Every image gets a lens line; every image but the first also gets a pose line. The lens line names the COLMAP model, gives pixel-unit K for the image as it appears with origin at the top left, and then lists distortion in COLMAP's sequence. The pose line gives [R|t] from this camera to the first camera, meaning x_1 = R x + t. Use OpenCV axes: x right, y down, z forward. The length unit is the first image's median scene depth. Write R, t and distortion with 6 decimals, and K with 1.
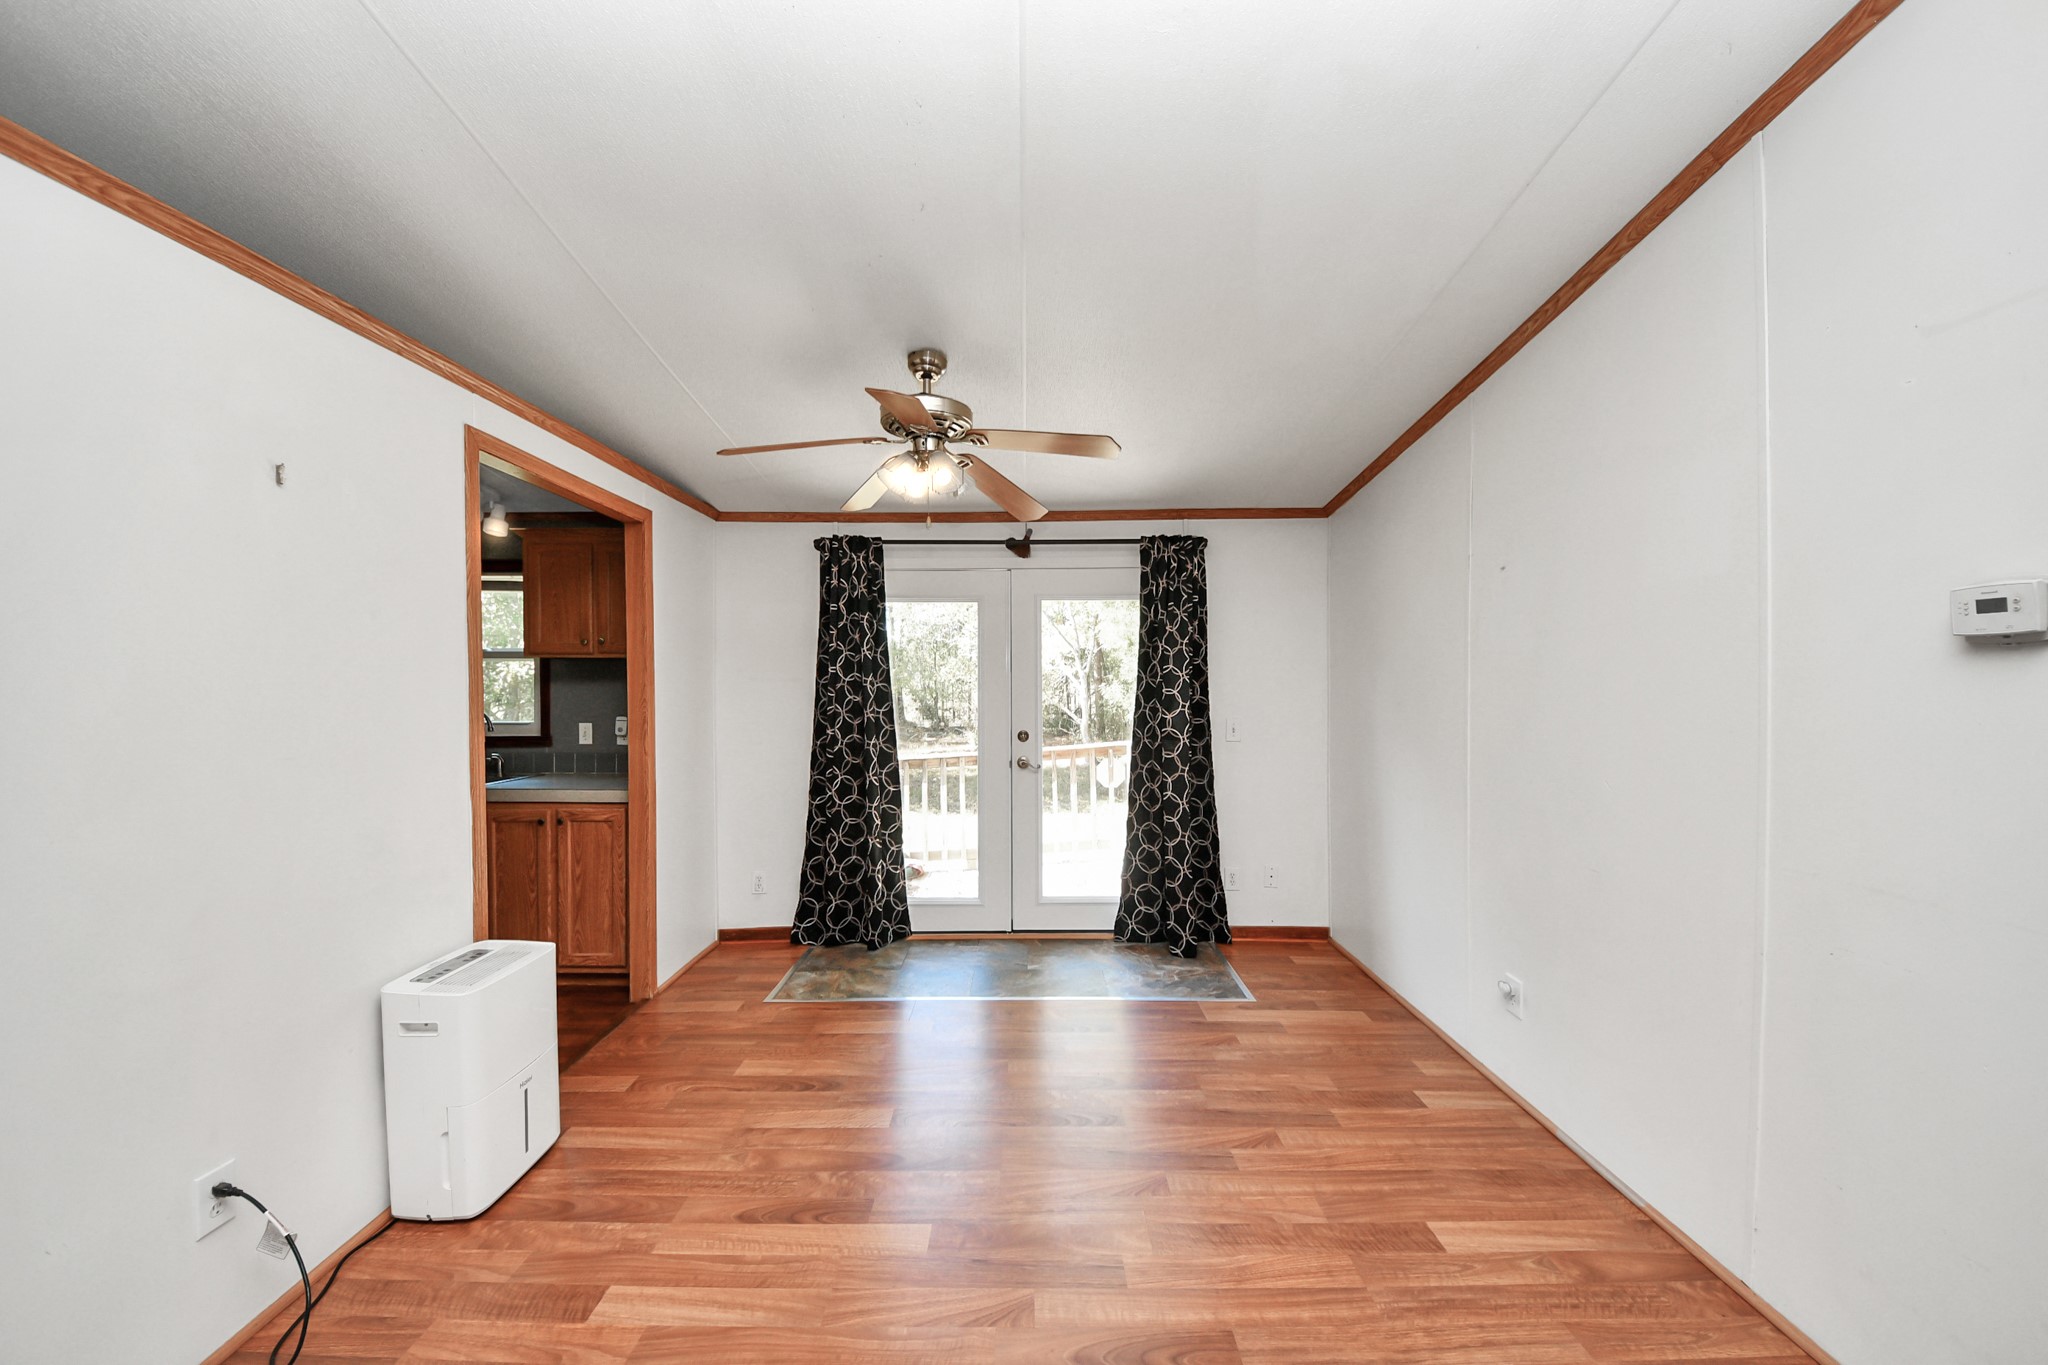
lens RADIAL K [[738.3, 0, 1035.1], [0, 738.3, 688.5], [0, 0, 1]] dist [0.005939, -0.002667]
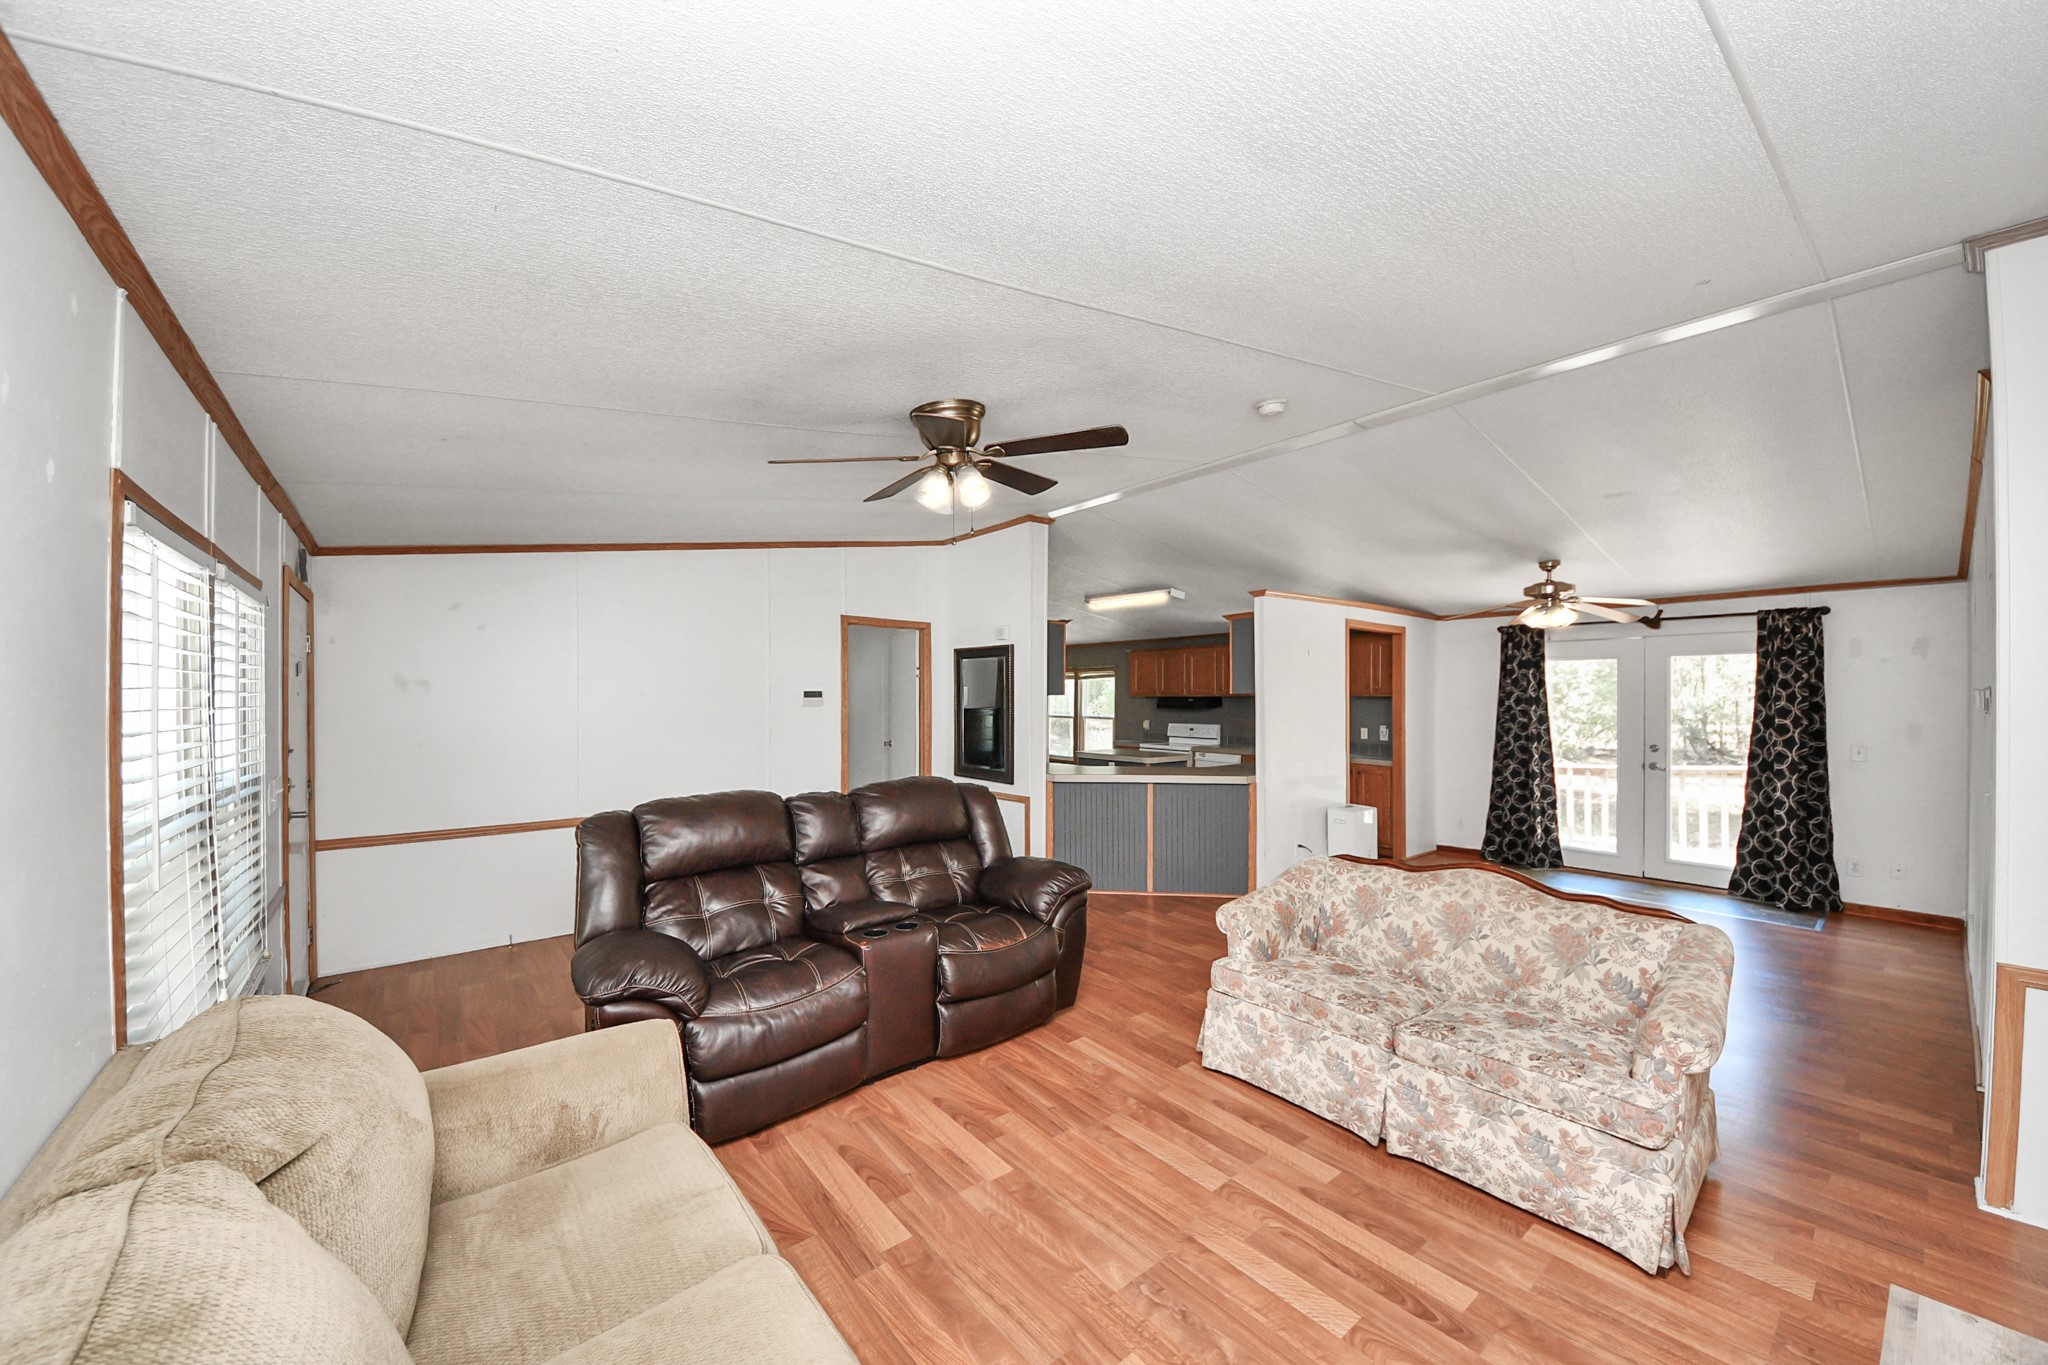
lens RADIAL K [[738.3, 0, 1034.1], [0, 738.3, 701.3], [0, 0, 1]] dist [0.005939, -0.002667]
pose [[0.631822, 0.008573, -0.775066, 0.364635], [-0.006288, 0.999963, 0.005935, -0.032267], [0.775088, 0.001124, 0.631852, -0.948656]]
